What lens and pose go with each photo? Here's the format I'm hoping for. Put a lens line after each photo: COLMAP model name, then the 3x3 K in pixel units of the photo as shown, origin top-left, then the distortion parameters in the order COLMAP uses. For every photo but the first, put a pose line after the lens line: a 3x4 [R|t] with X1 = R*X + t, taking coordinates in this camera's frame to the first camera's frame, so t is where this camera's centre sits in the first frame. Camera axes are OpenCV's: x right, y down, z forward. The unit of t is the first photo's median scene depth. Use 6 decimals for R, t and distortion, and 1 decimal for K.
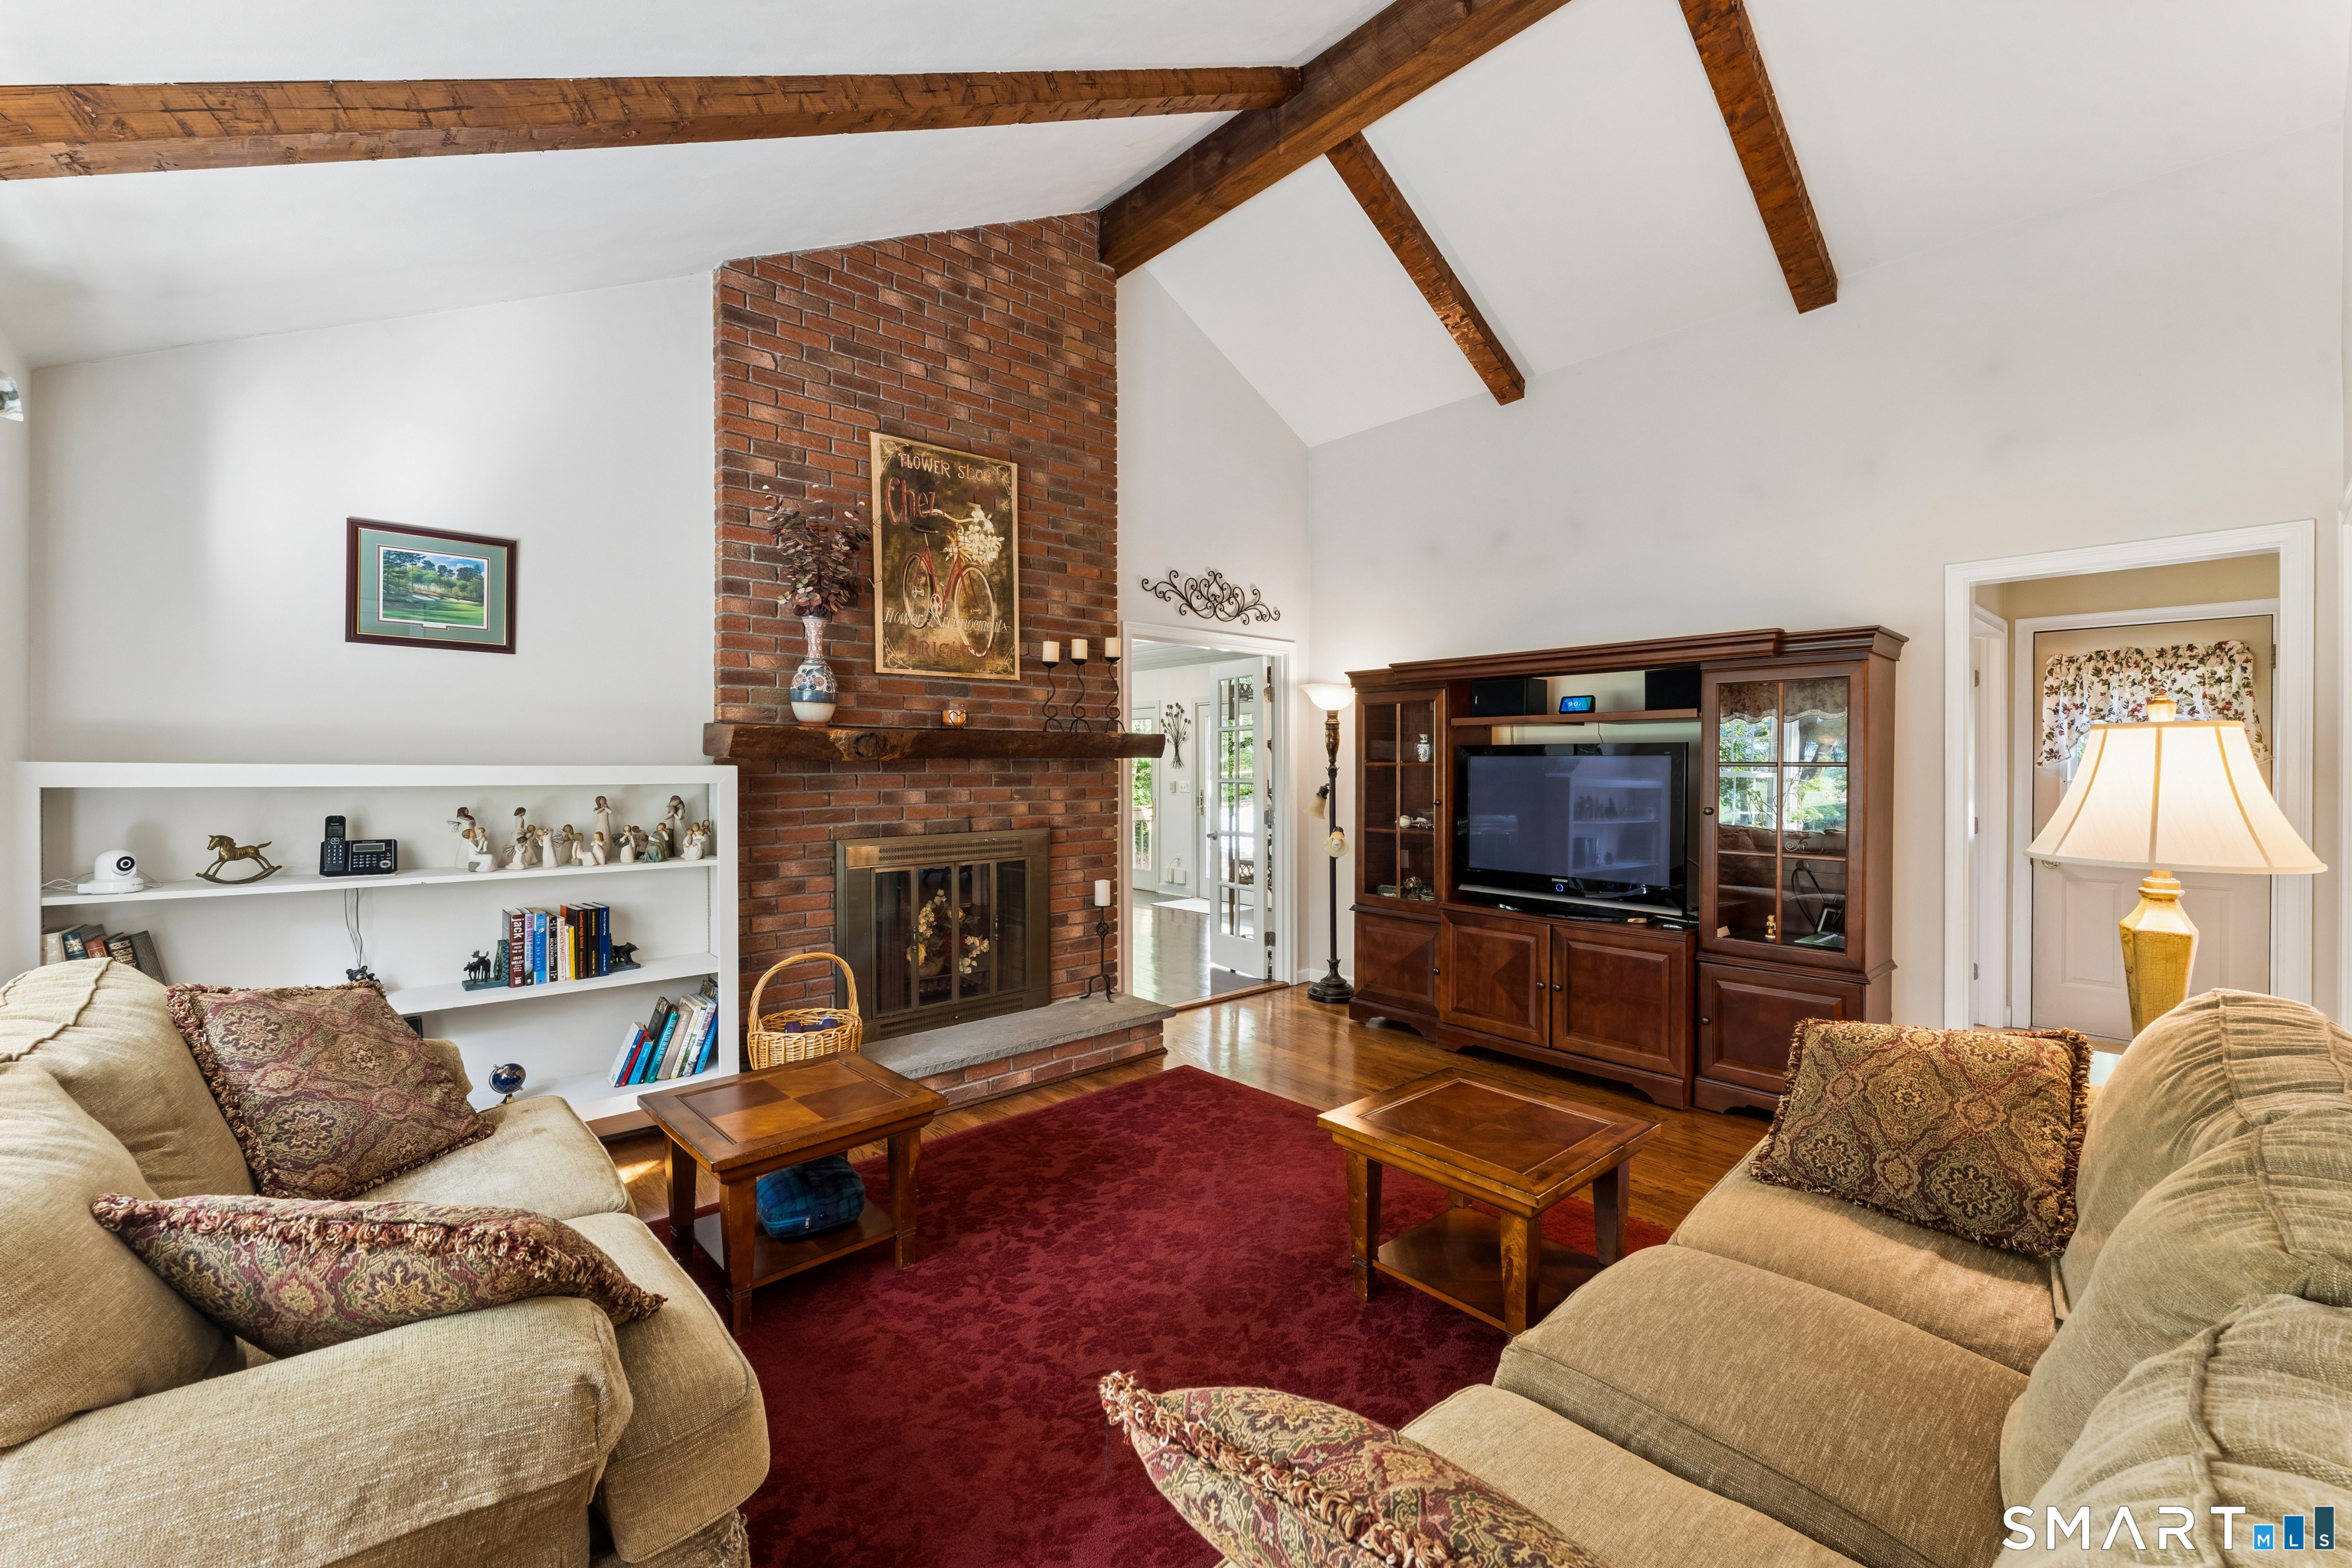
lens RADIAL K [[942.2, 0, 1187.3], [0, 942.2, 769.0], [0, 0, 1]] dist [-0.002705, -0.000230]
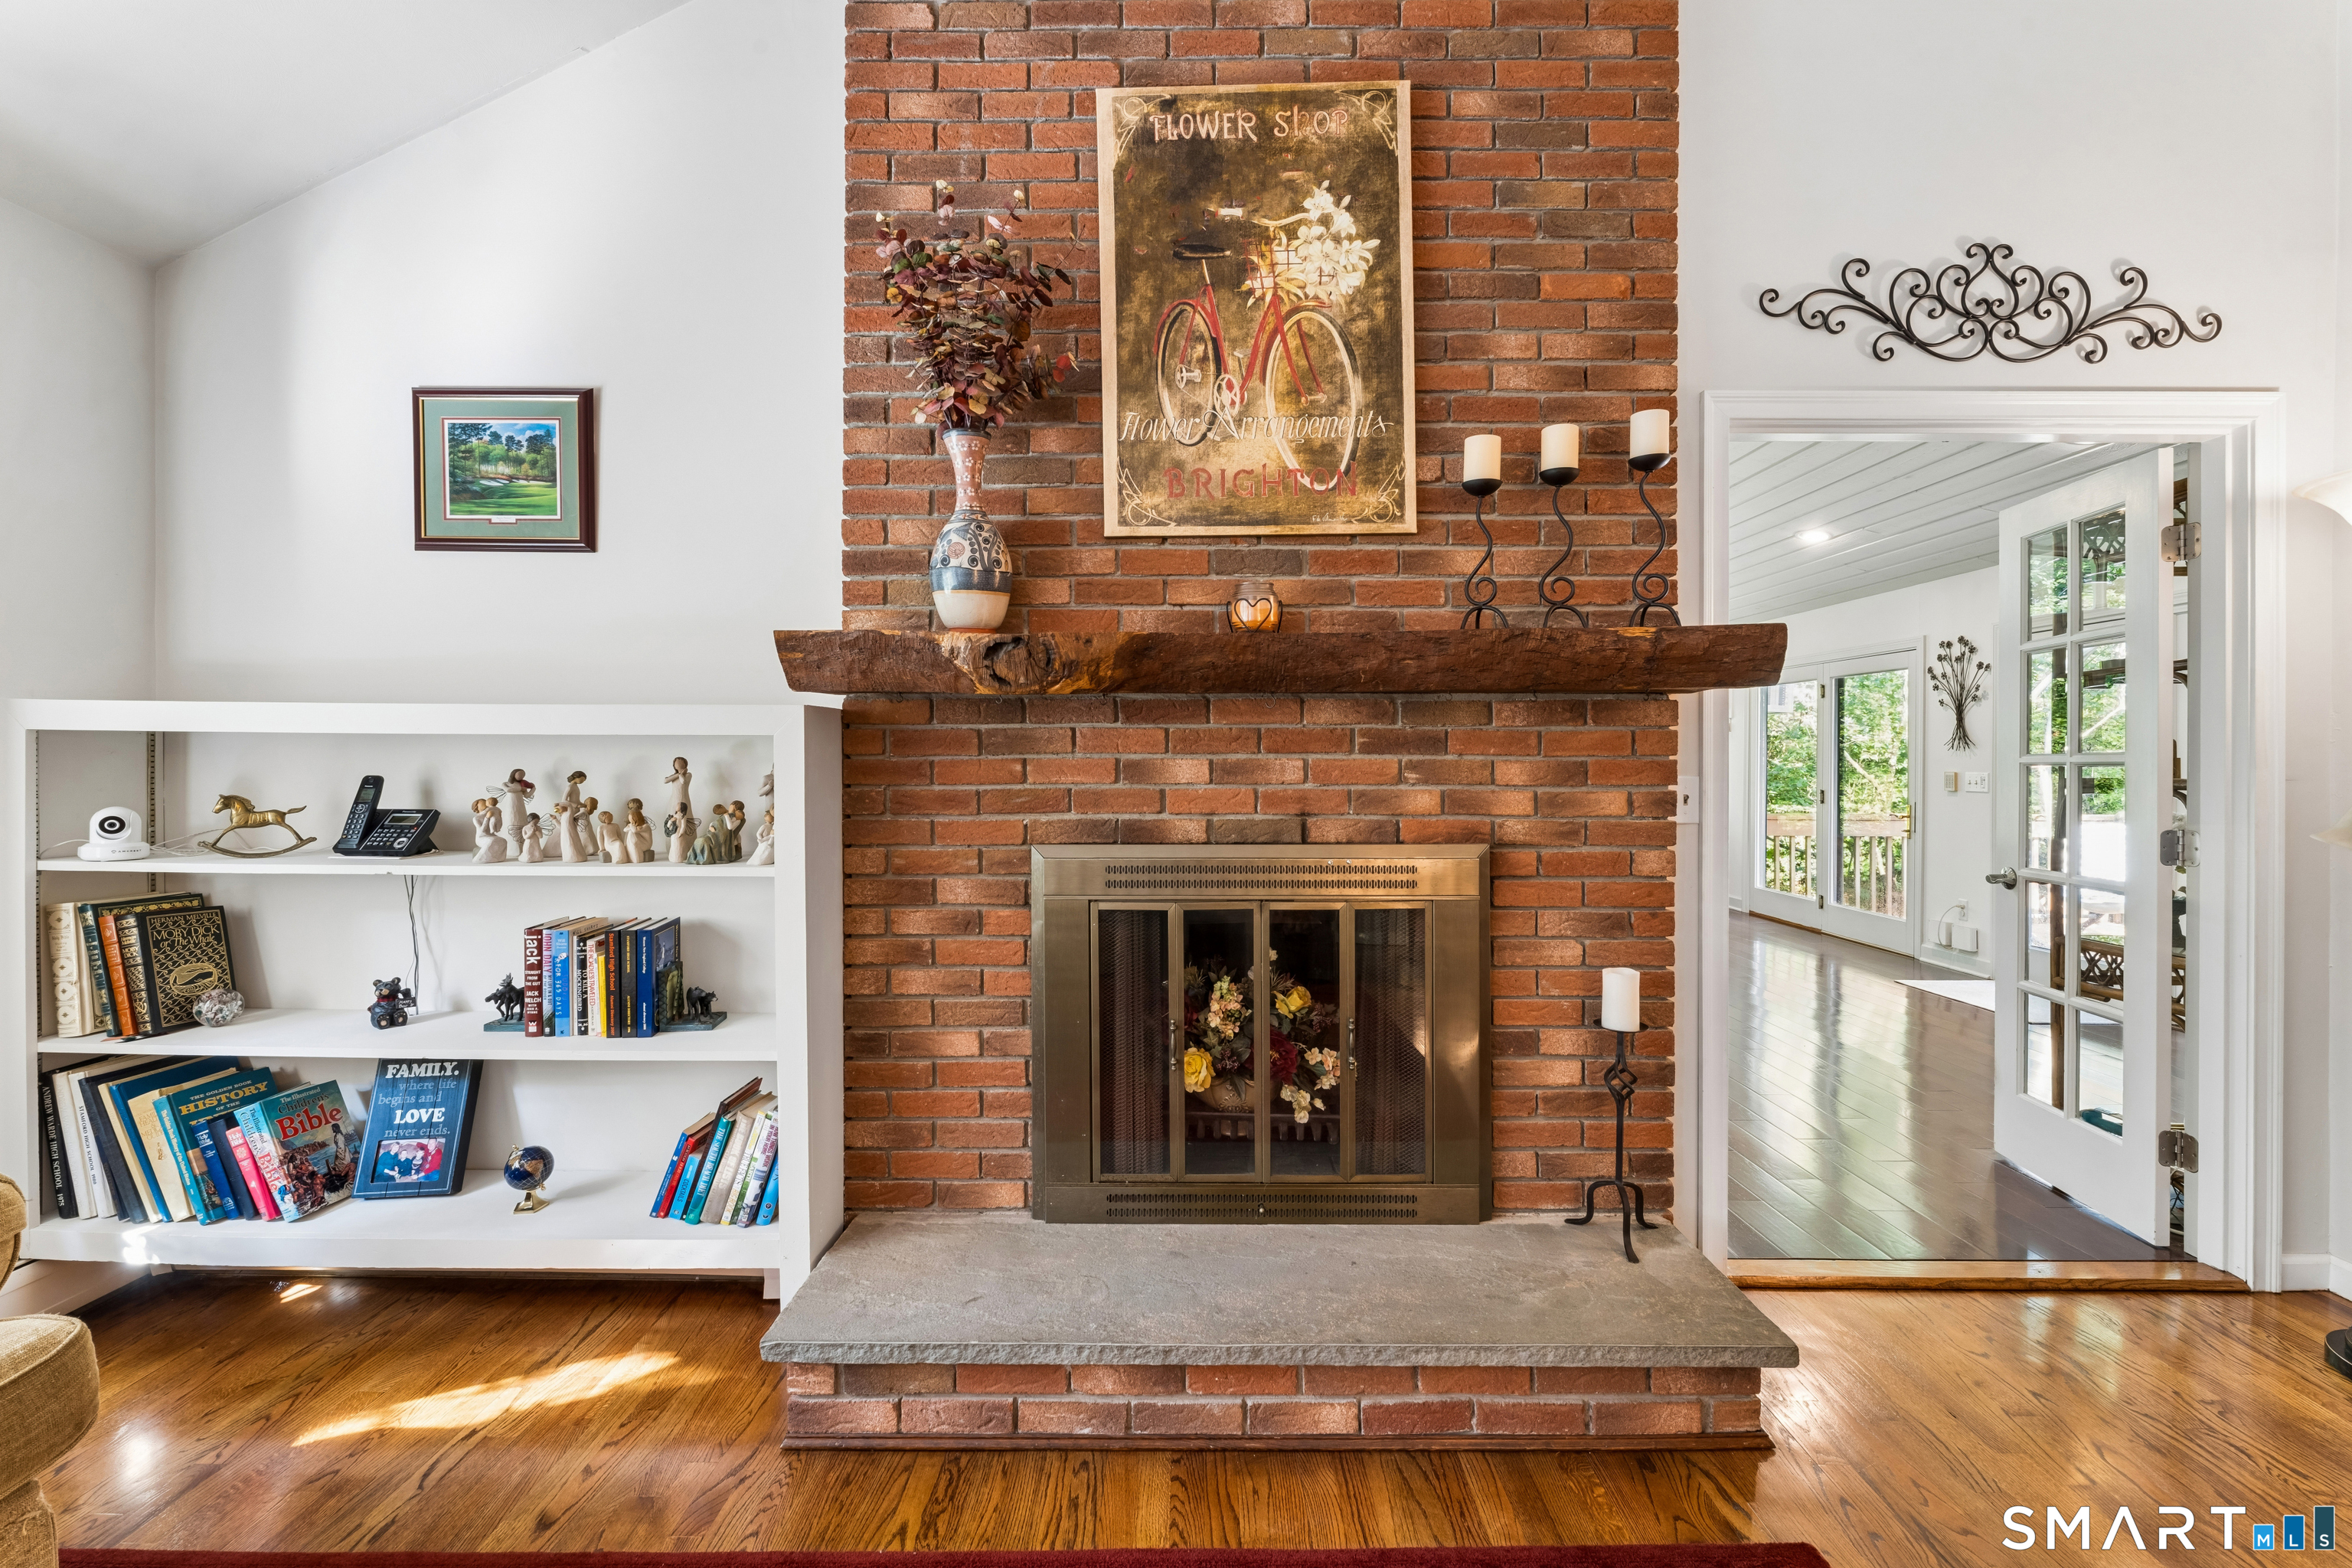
lens RADIAL K [[942.2, 0, 1187.3], [0, 942.2, 769.0], [0, 0, 1]] dist [-0.002705, -0.000230]
pose [[0.739964, 0.006115, -0.672619, 0.061928], [-0.004962, 0.999981, 0.003632, 0.026139], [0.672628, 0.000650, 0.739980, 0.598712]]
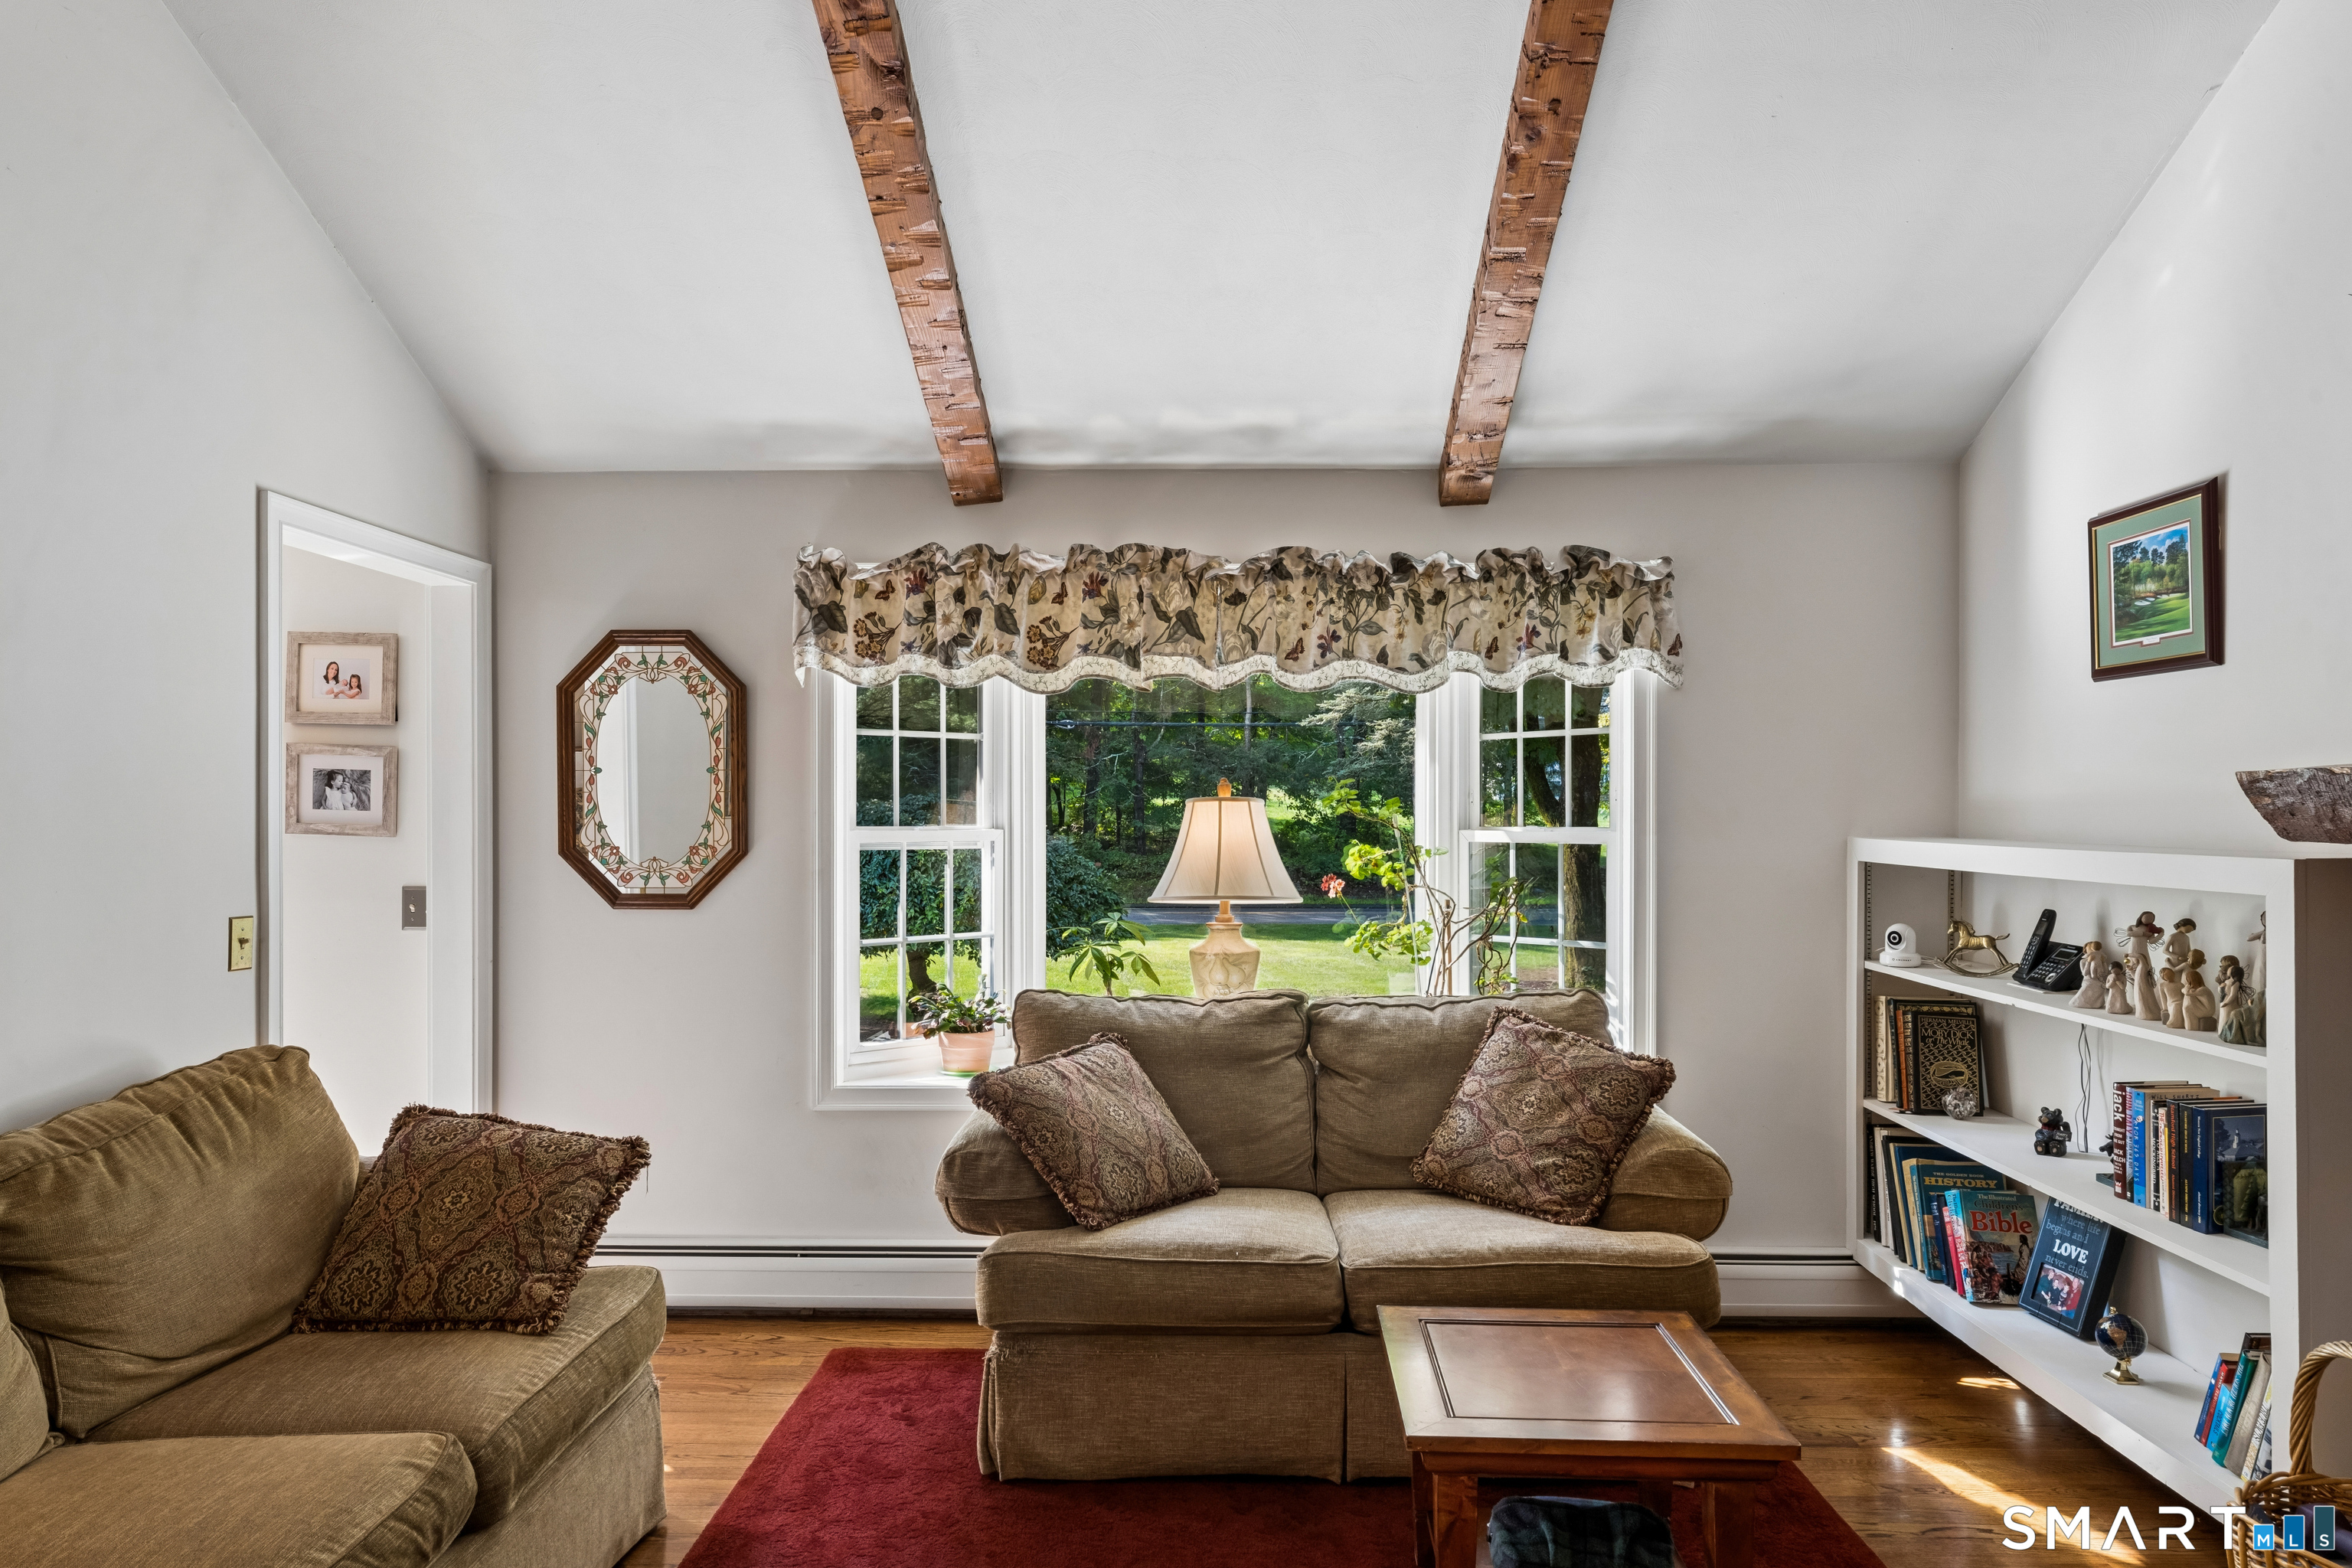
lens RADIAL K [[1451.7, 0, 1175.2], [0, 1451.7, 823.6], [0, 0, 1]] dist [0.000300, 0.000684]
pose [[-0.694037, 0.004925, -0.719922, 0.320607], [-0.002260, 0.999957, 0.009020, -0.021206], [0.719936, 0.007888, -0.693996, 0.894282]]
